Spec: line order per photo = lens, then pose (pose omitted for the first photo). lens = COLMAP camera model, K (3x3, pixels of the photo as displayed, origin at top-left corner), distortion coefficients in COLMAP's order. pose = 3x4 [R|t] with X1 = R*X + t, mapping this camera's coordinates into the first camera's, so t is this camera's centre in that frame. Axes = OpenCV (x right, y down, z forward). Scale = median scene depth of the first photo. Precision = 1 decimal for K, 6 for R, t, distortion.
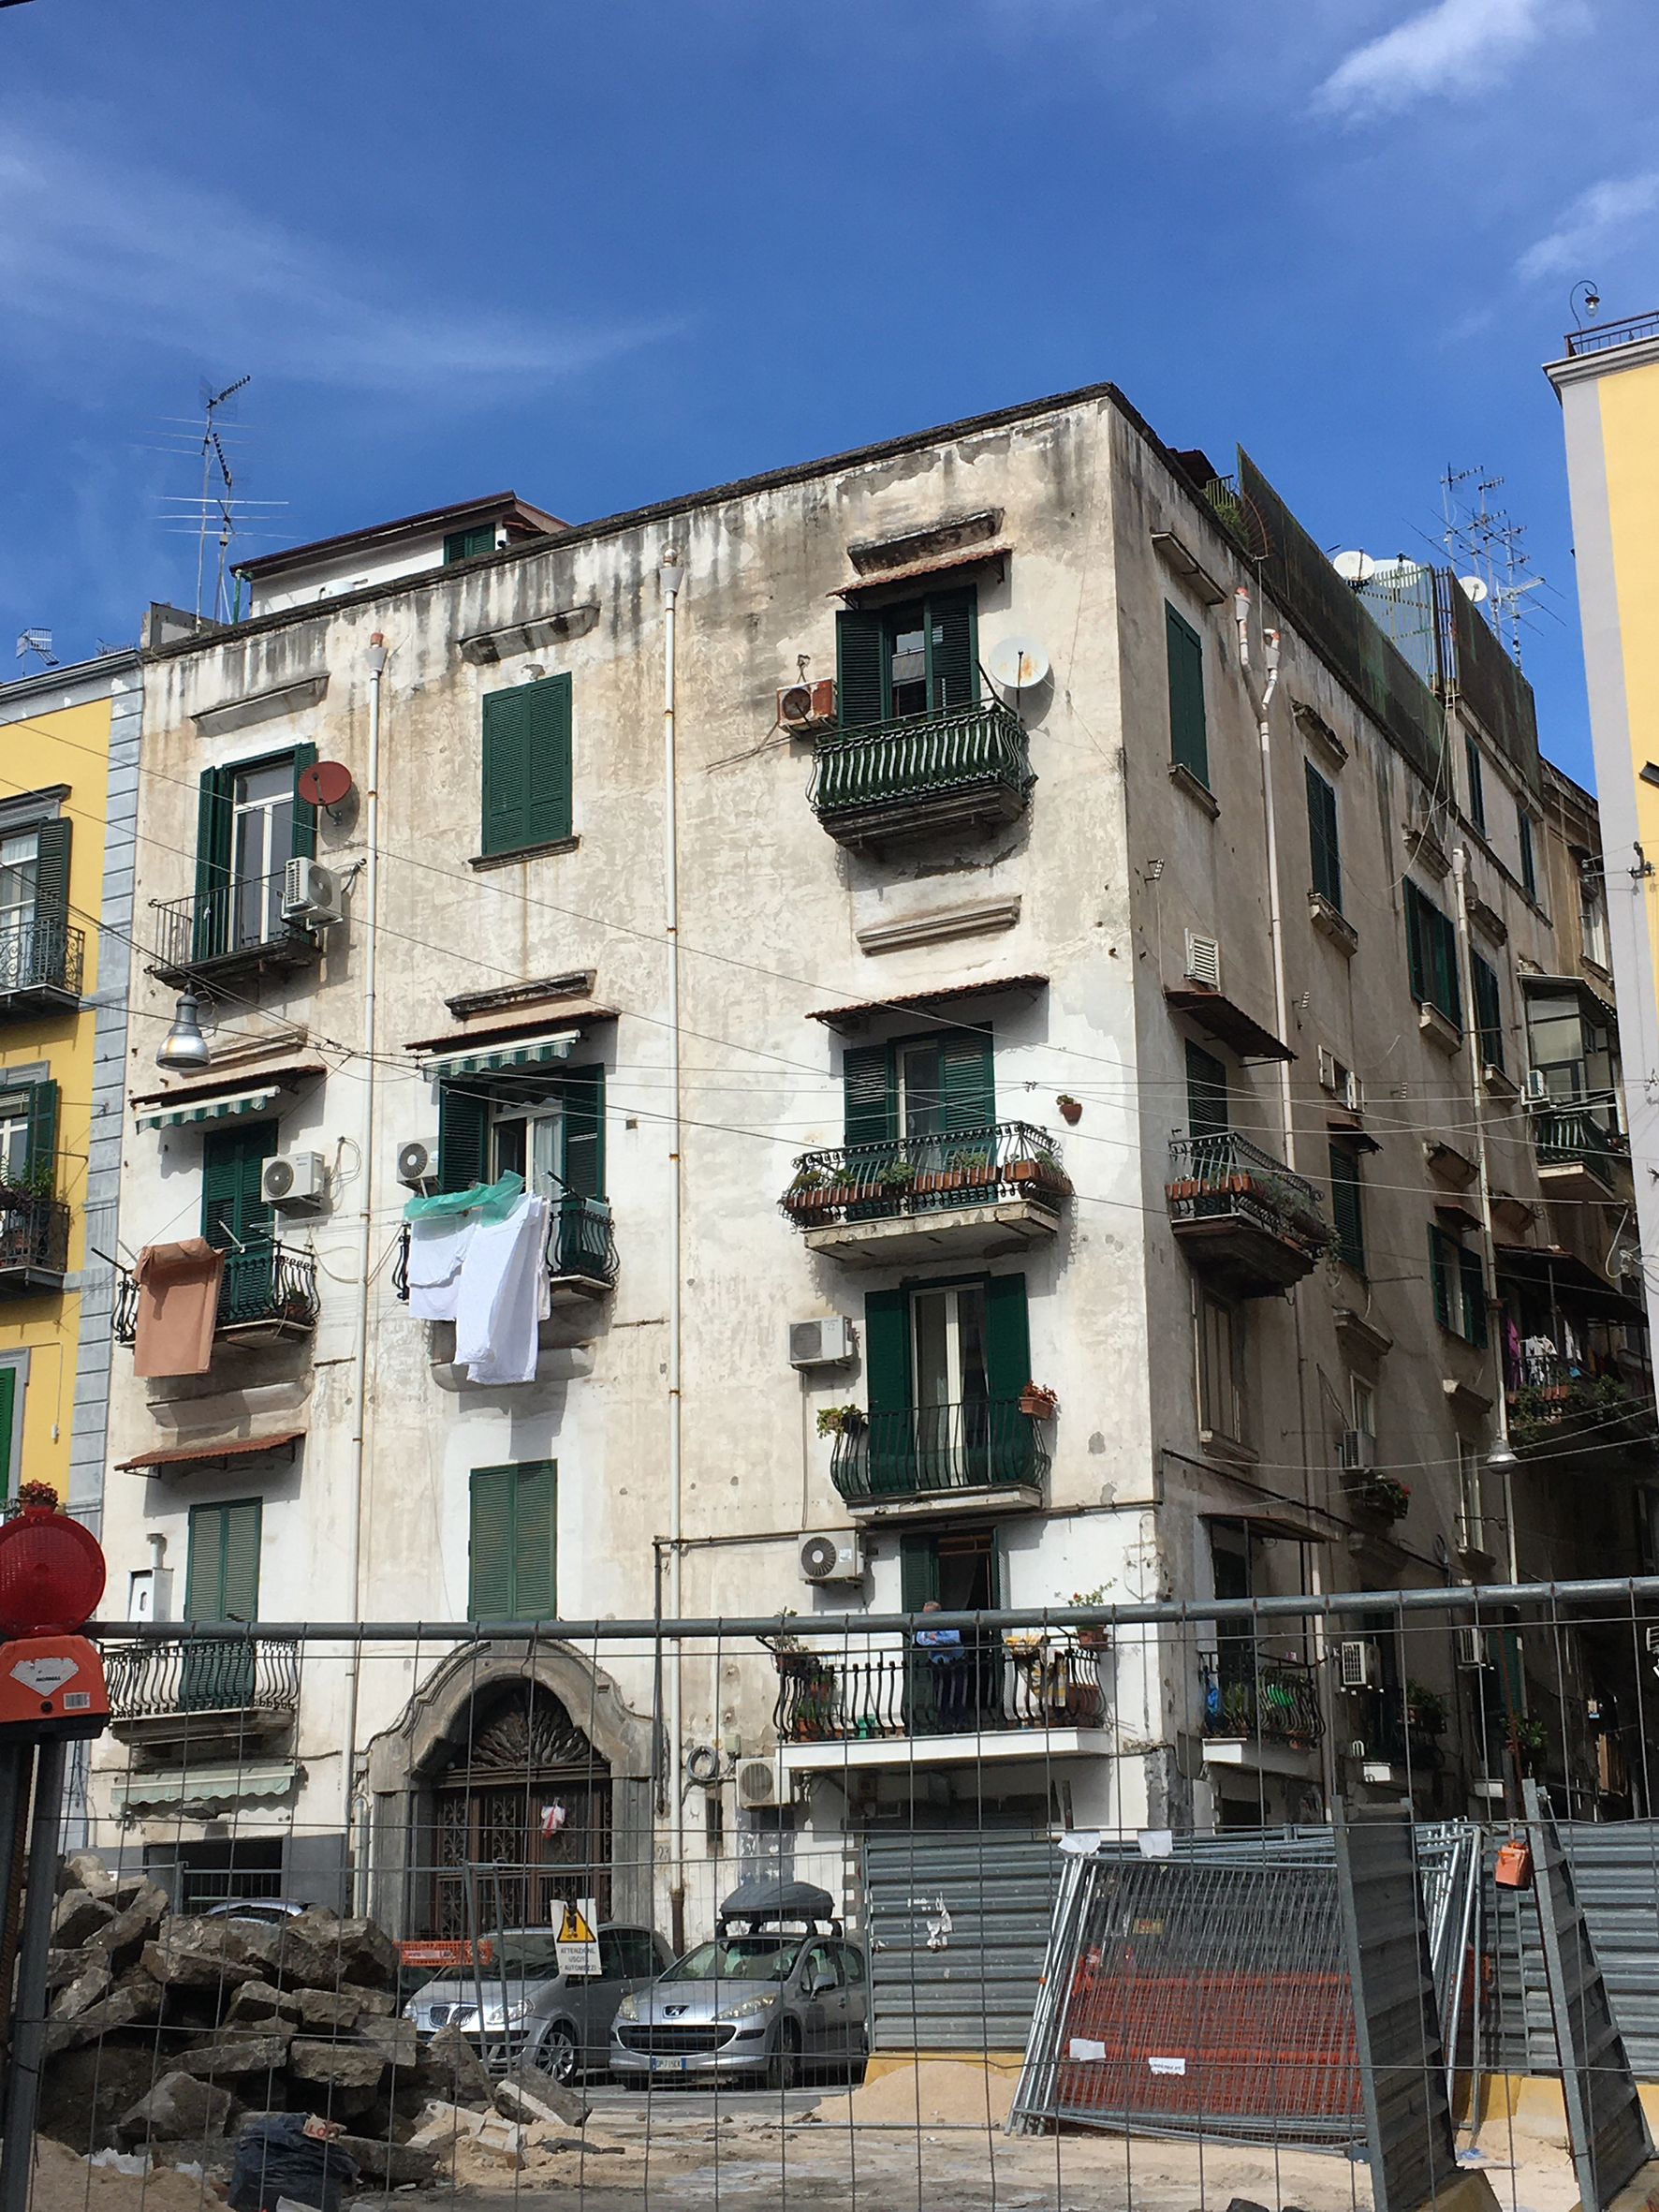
lens RADIAL K [[2930.5, 0, 829.4], [0, 2930.5, 1113.2], [0, 0, 1]] dist [0.014934, 0.000000]
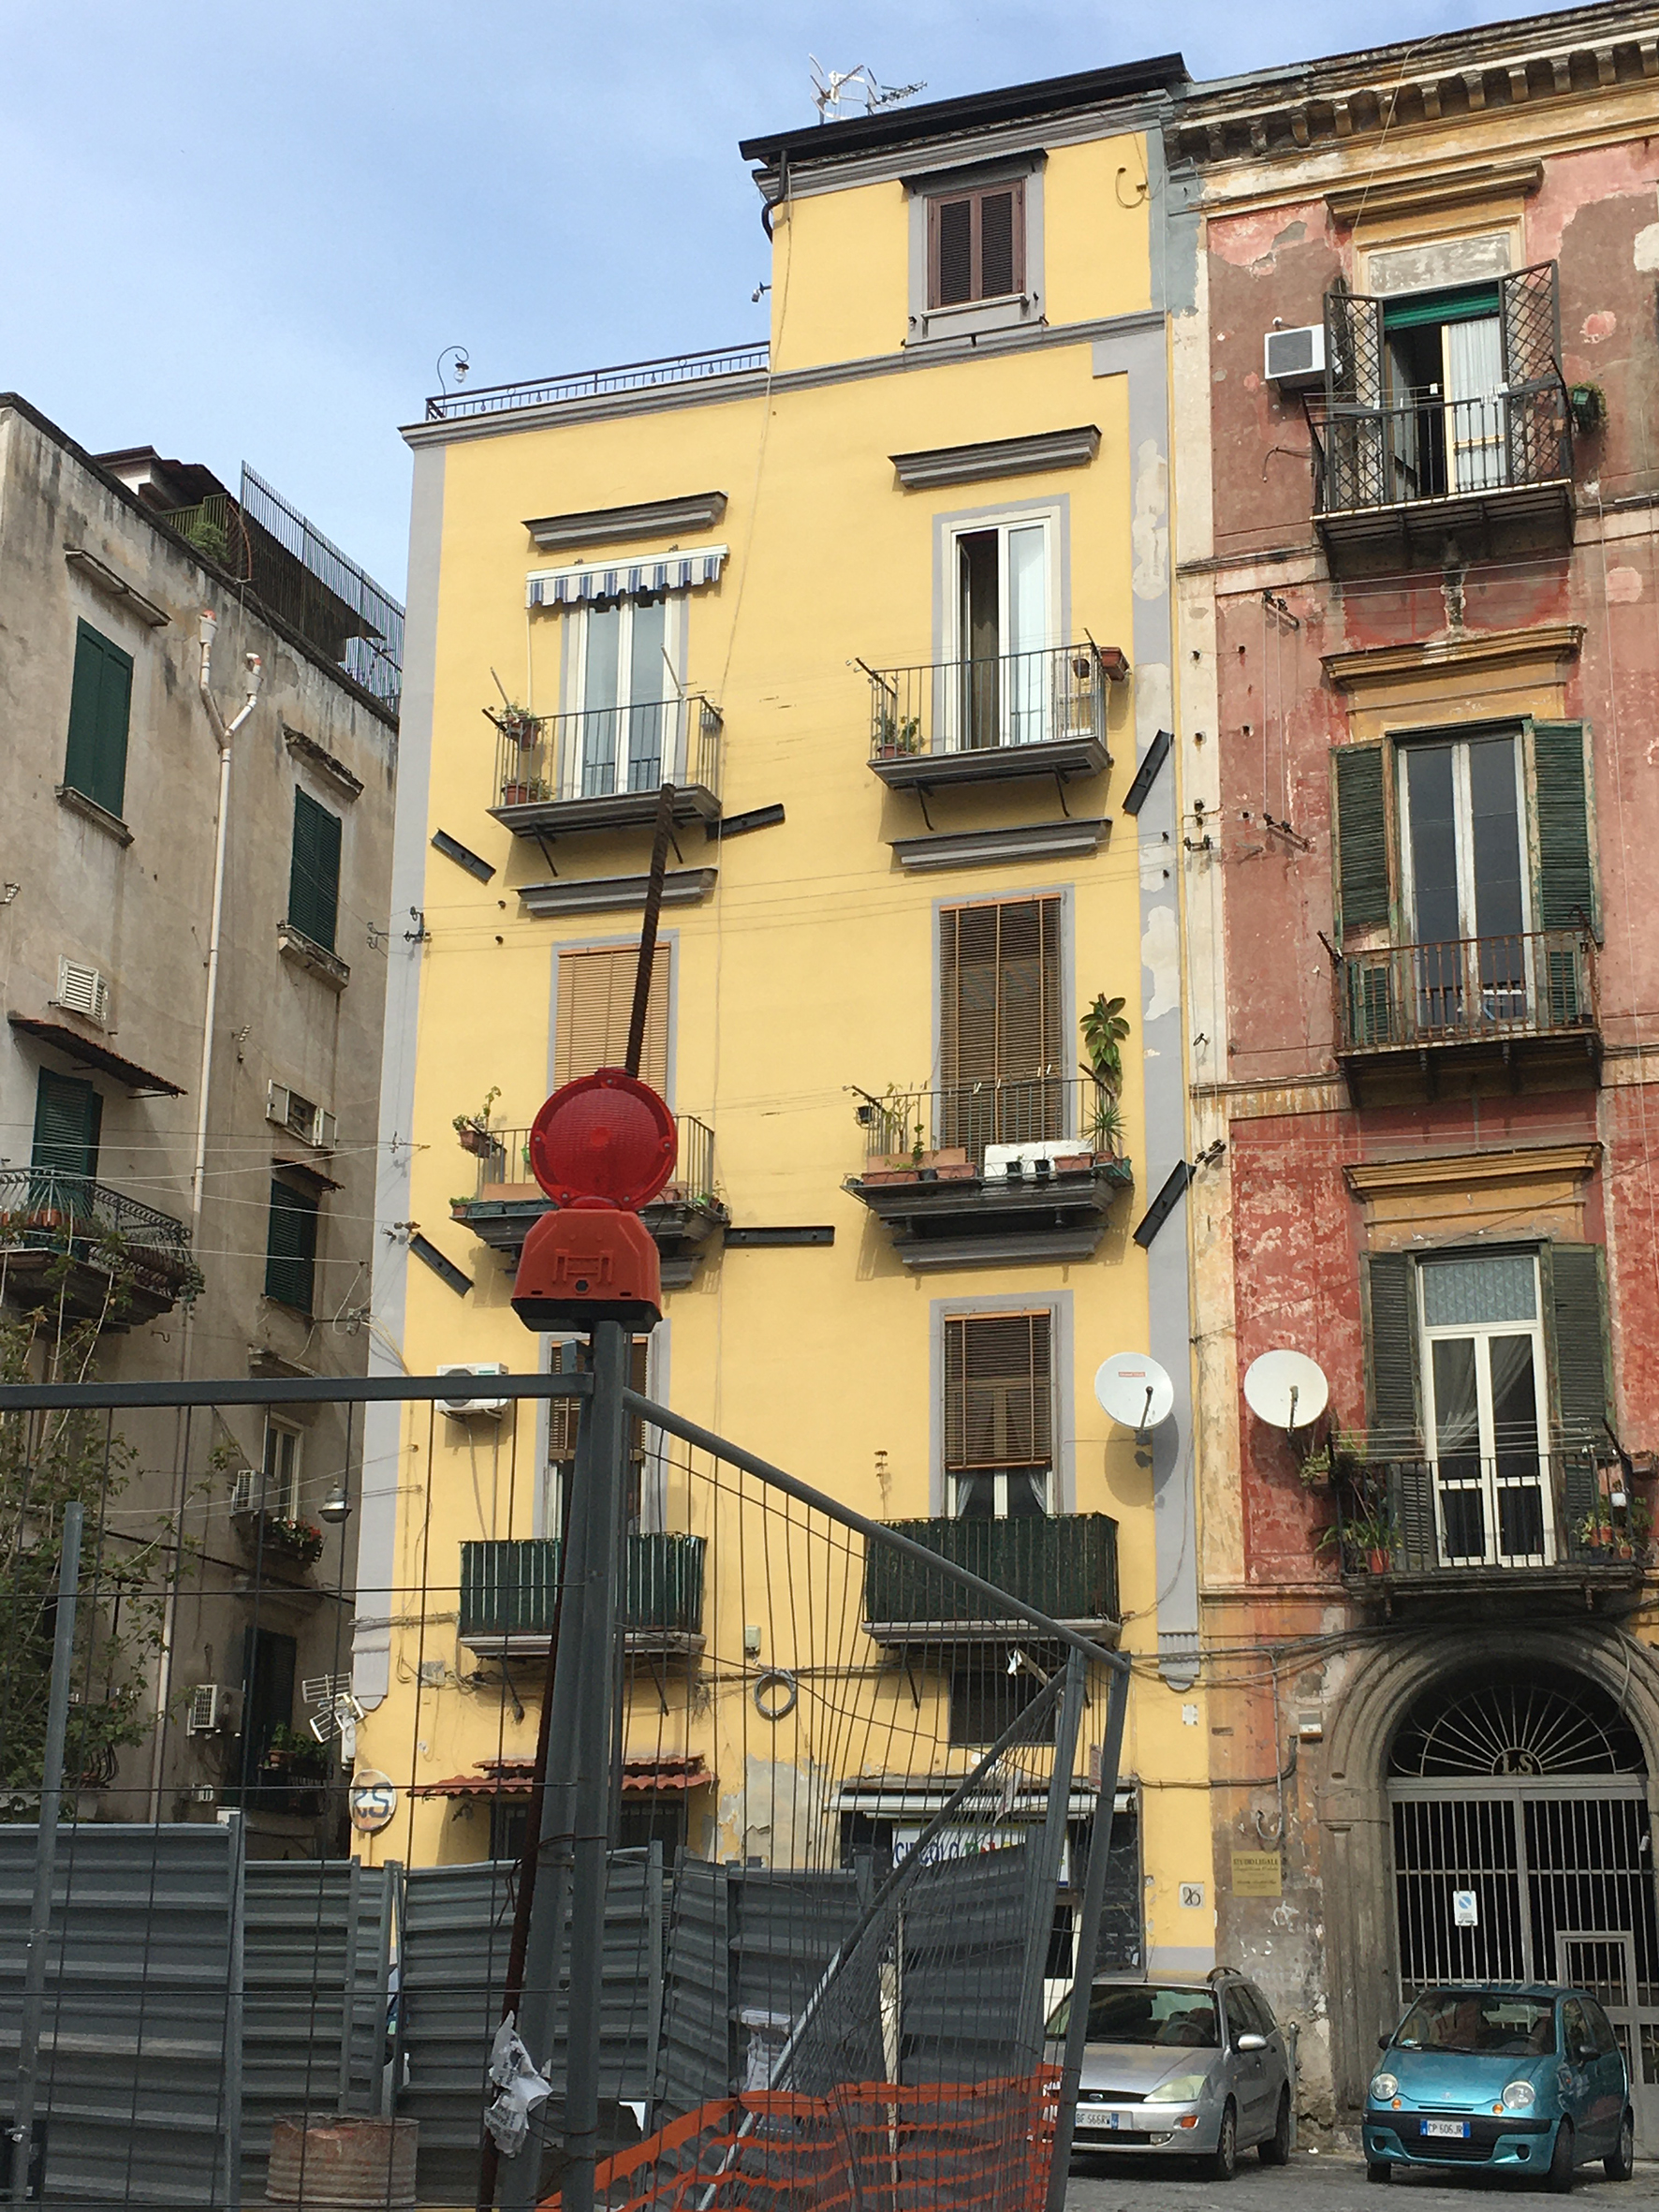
lens RADIAL K [[3095.4, 0, 830.2], [0, 3095.4, 1103.3], [0, 0, 1]] dist [0.035118, 0.000000]
pose [[0.985164, 0.064467, 0.159047, 0.202026], [-0.064189, 0.997914, -0.006890, -0.021521], [-0.159159, -0.003422, 0.987247, -0.065129]]
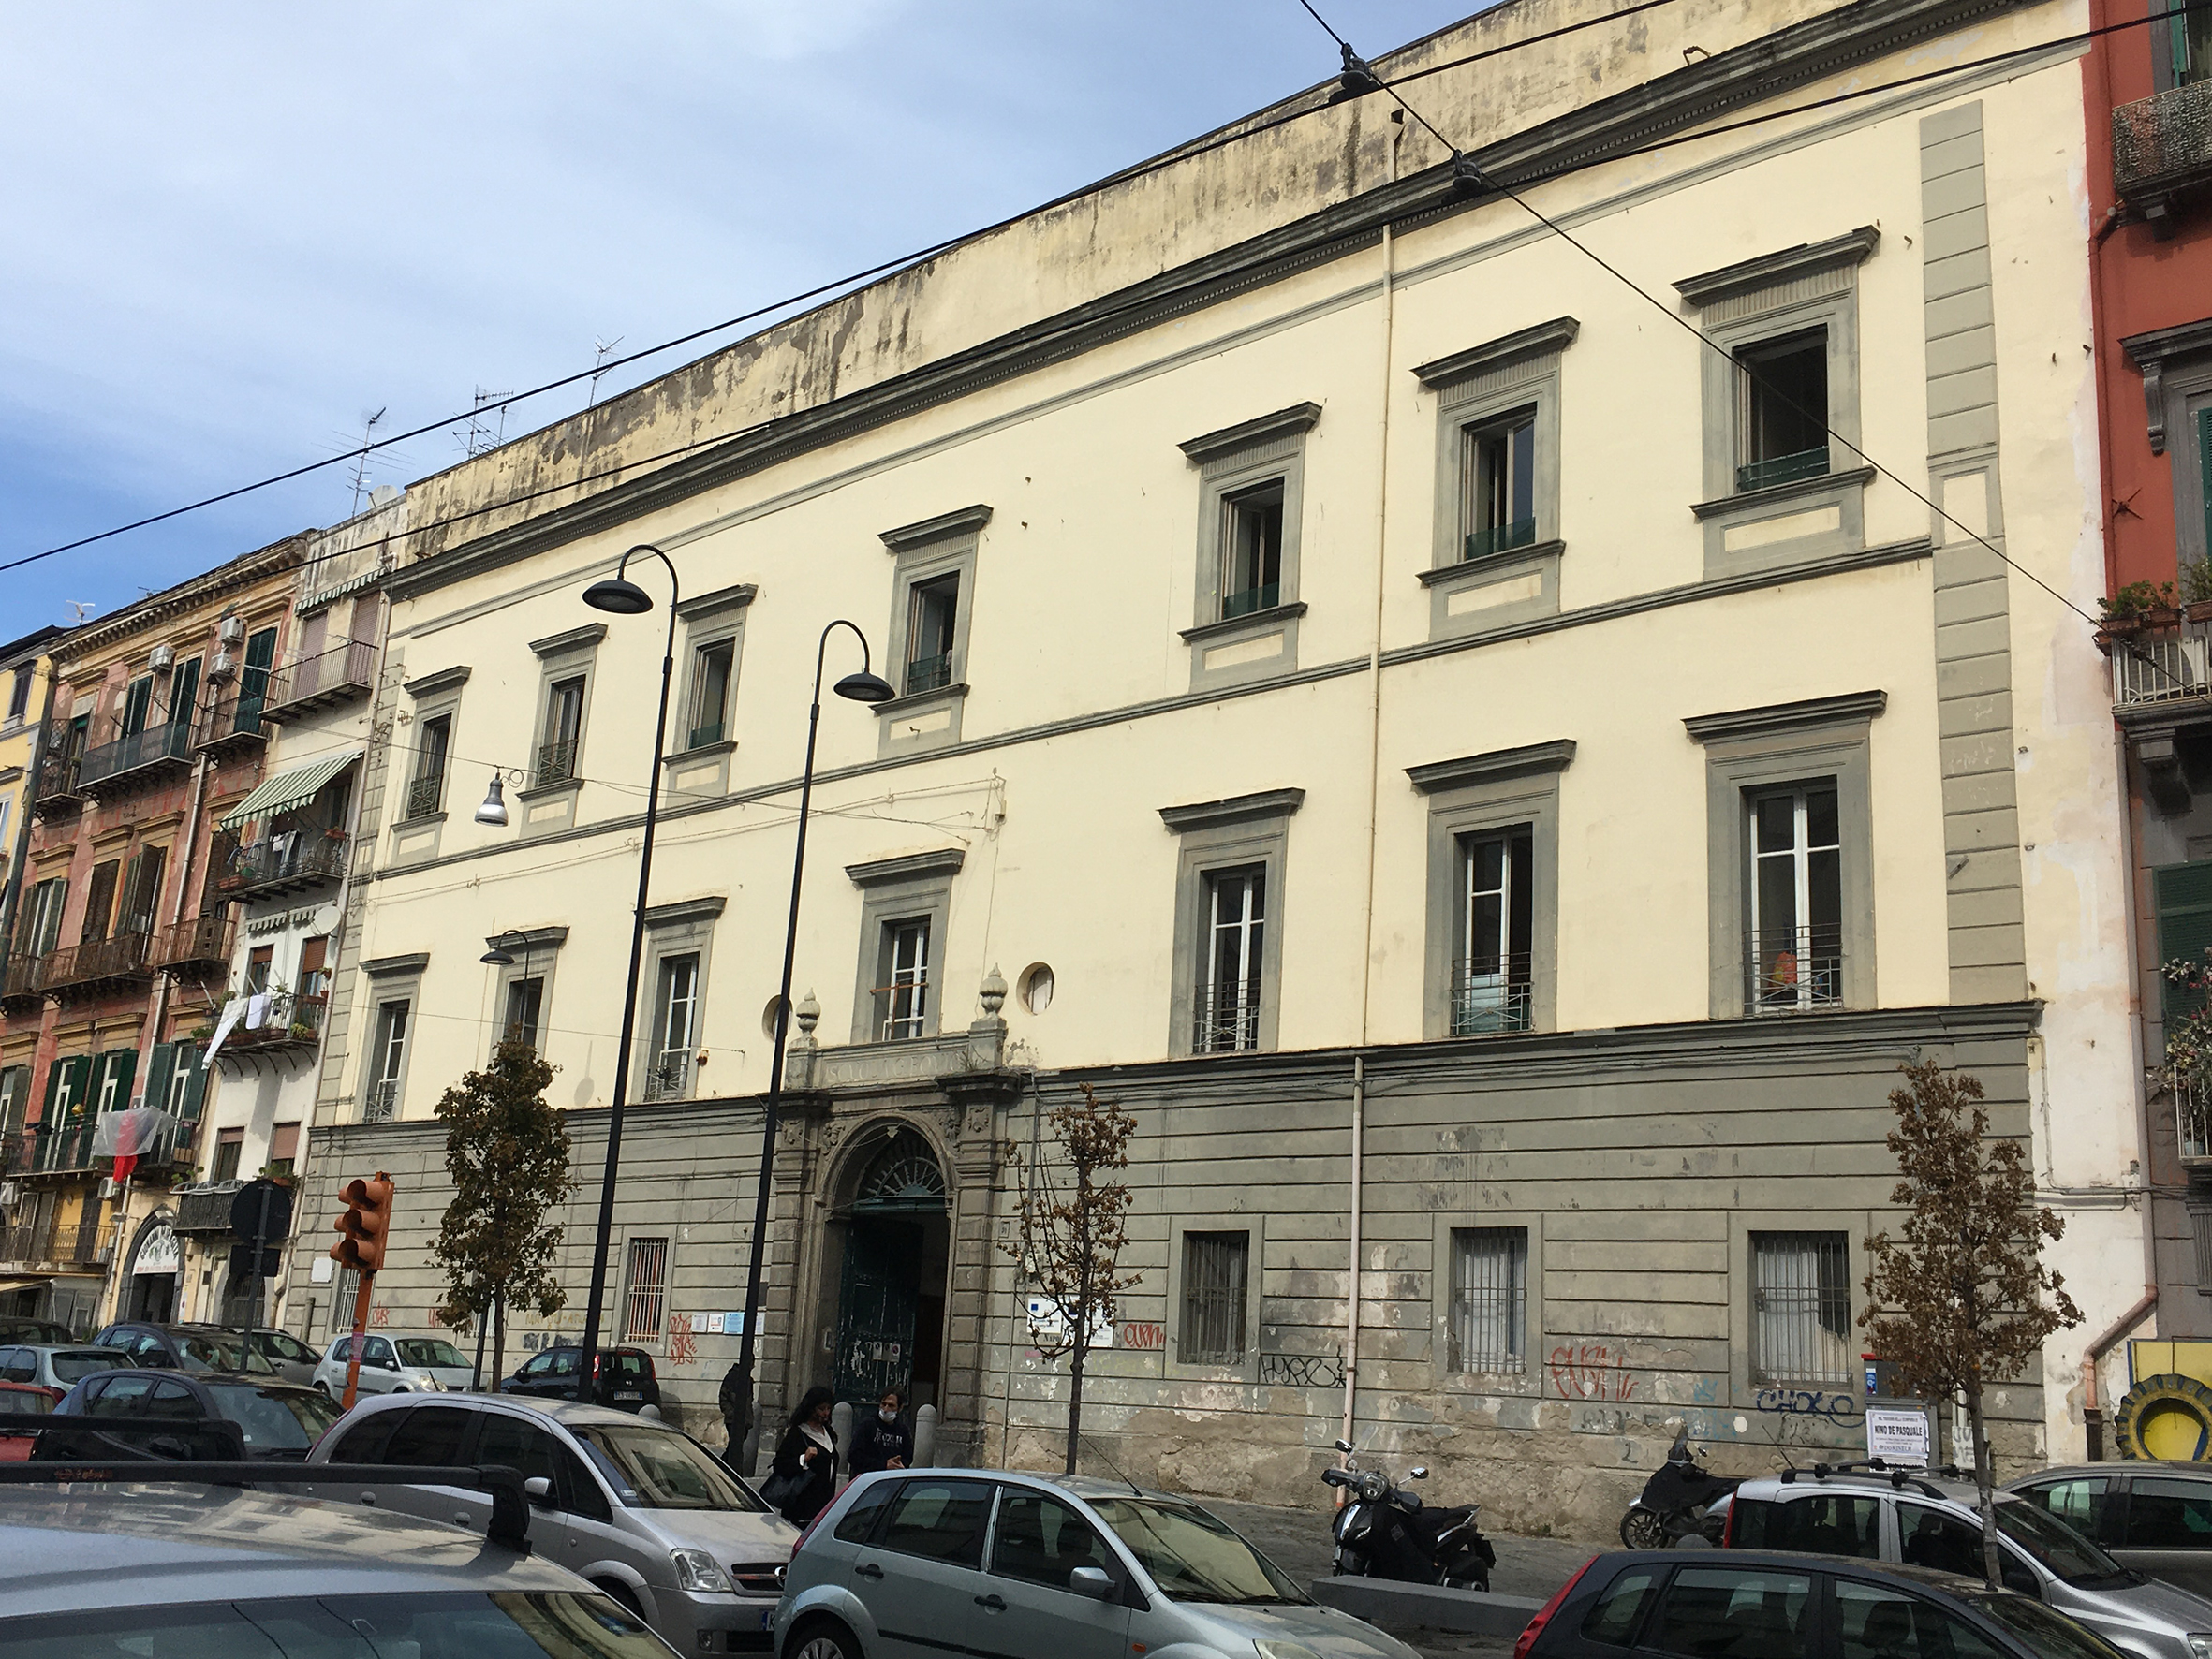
lens RADIAL K [[2251.7, 0, 1106.4], [0, 2251.7, 822.4], [0, 0, 1]] dist [-0.017349, 0.000000]
pose [[0.962278, 0.005016, -0.272021, 1.682060], [0.004728, 0.999371, 0.035156, -0.231089], [0.272026, -0.035116, 0.961649, -0.680005]]
